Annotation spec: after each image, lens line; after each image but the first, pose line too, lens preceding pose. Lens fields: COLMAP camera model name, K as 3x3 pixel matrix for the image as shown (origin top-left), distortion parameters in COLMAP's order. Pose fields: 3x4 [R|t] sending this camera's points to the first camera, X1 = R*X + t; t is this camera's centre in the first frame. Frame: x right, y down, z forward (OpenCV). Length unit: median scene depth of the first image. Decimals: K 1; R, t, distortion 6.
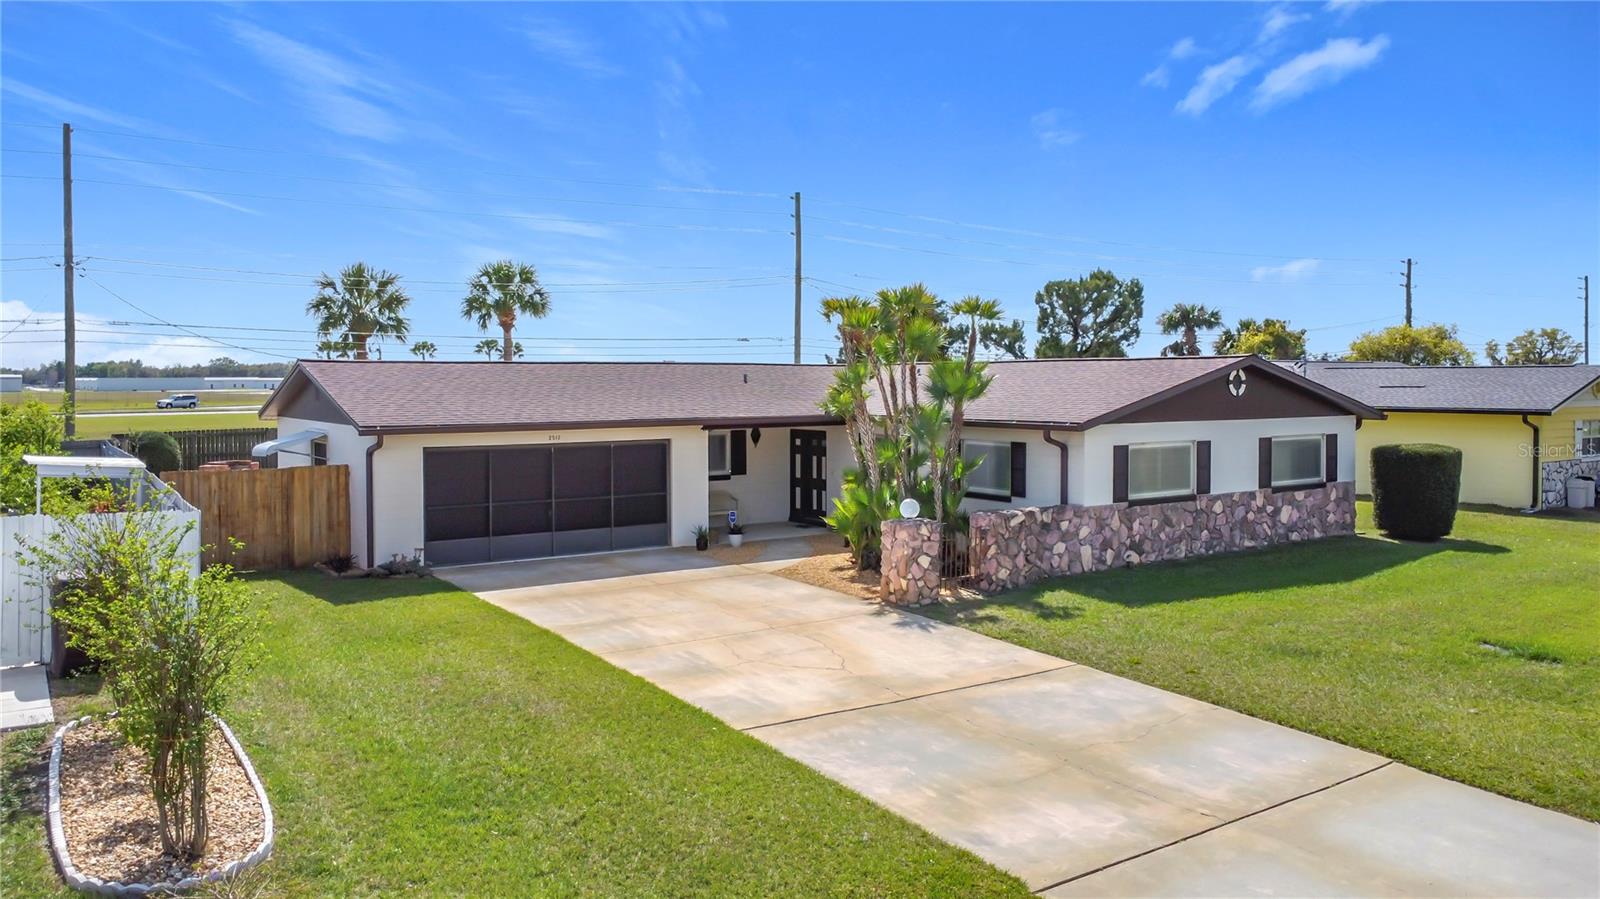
lens RADIAL K [[1144.5, 0, 794.2], [0, 1144.5, 415.0], [0, 0, 1]] dist [-0.009755, -0.004015]
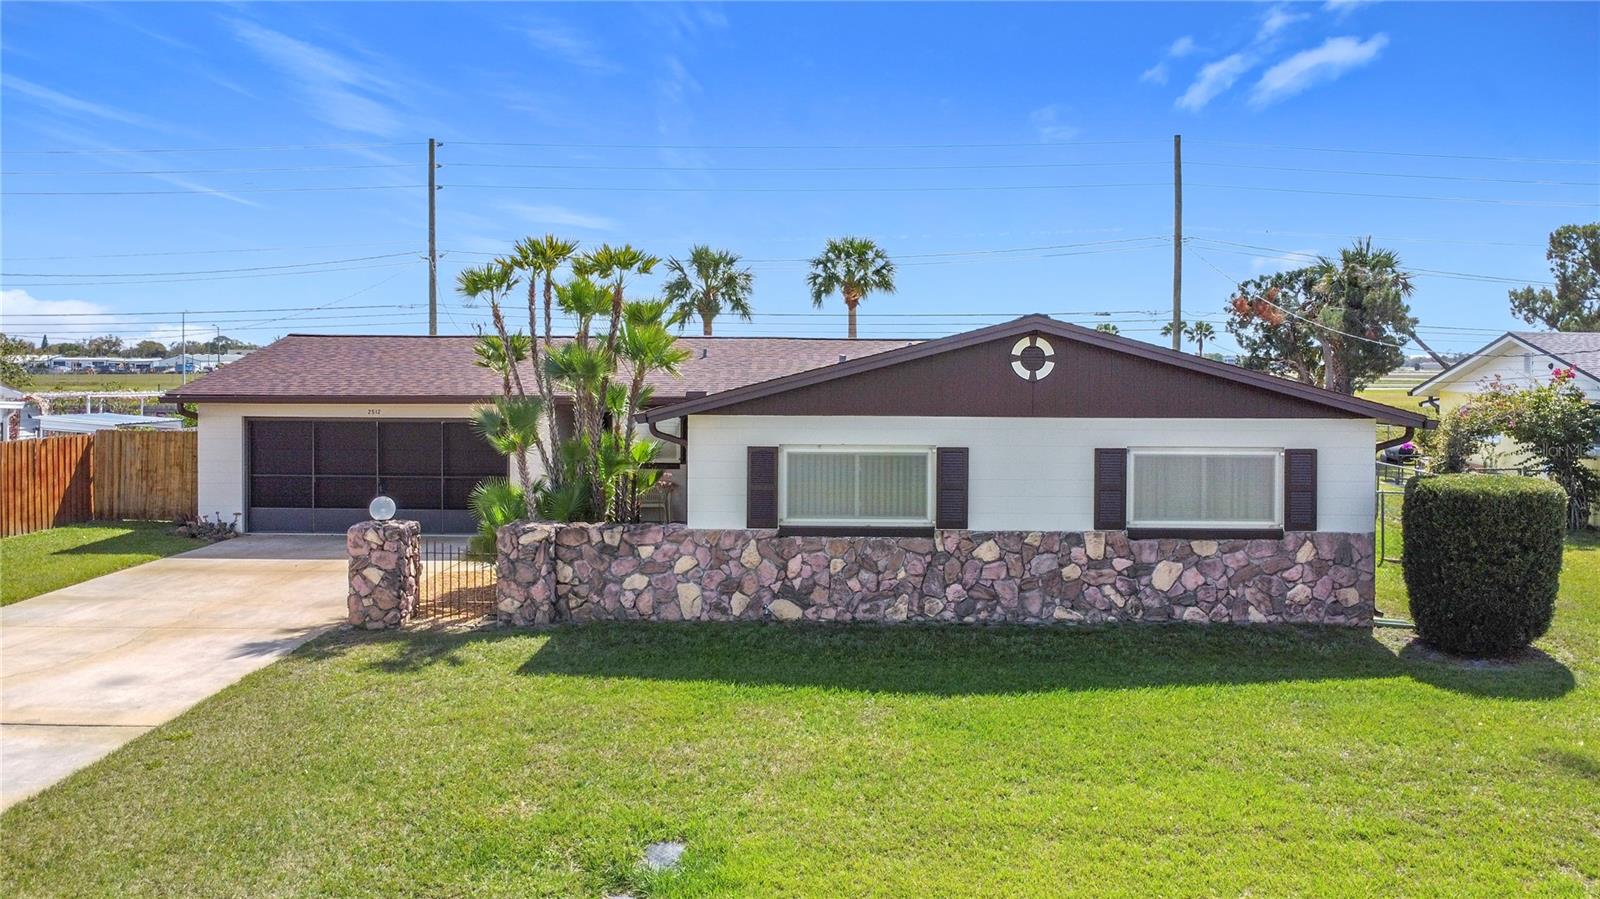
lens RADIAL K [[1140.5, 0, 864.0], [0, 1140.5, 384.4], [0, 0, 1]] dist [-0.012177, 0.000143]
pose [[0.821972, 0.016013, -0.569303, 0.707337], [-0.025528, 0.999636, -0.008739, -0.006576], [0.568956, 0.021717, 0.822081, 0.445960]]
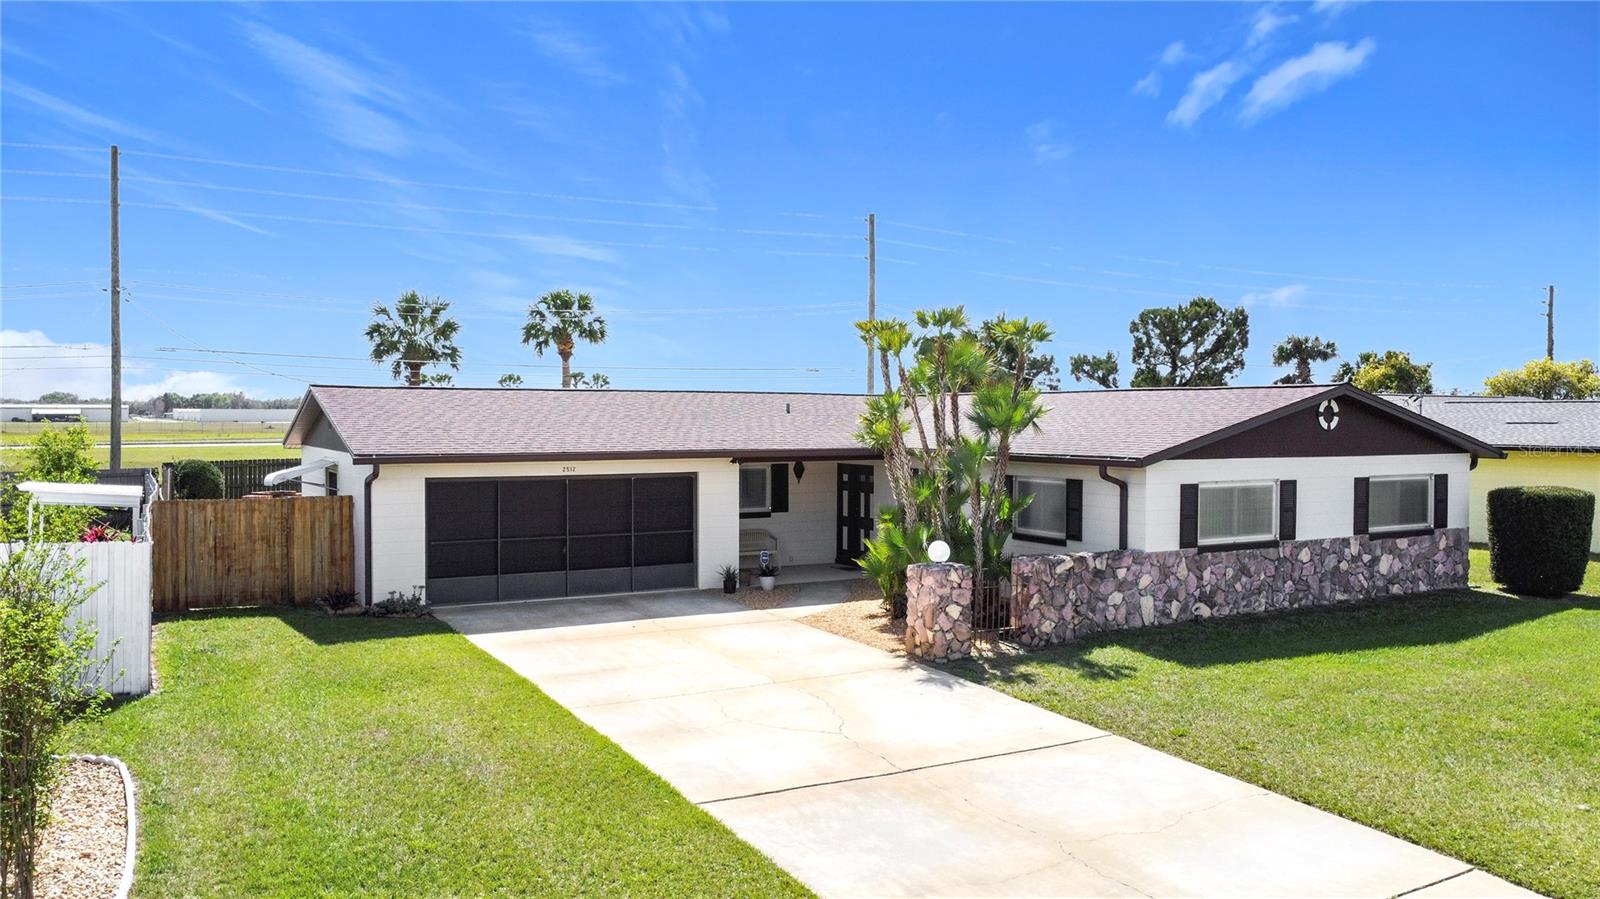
lens RADIAL K [[1179.5, 0, 800.0], [0, 1179.5, 449.5], [0, 0, 1]] dist [-0.018927, -0.000295]
pose [[0.996697, 0.008689, -0.080746, 0.055943], [-0.008840, 0.999960, -0.001510, 0.003759], [0.080730, 0.002219, 0.996734, 0.062577]]
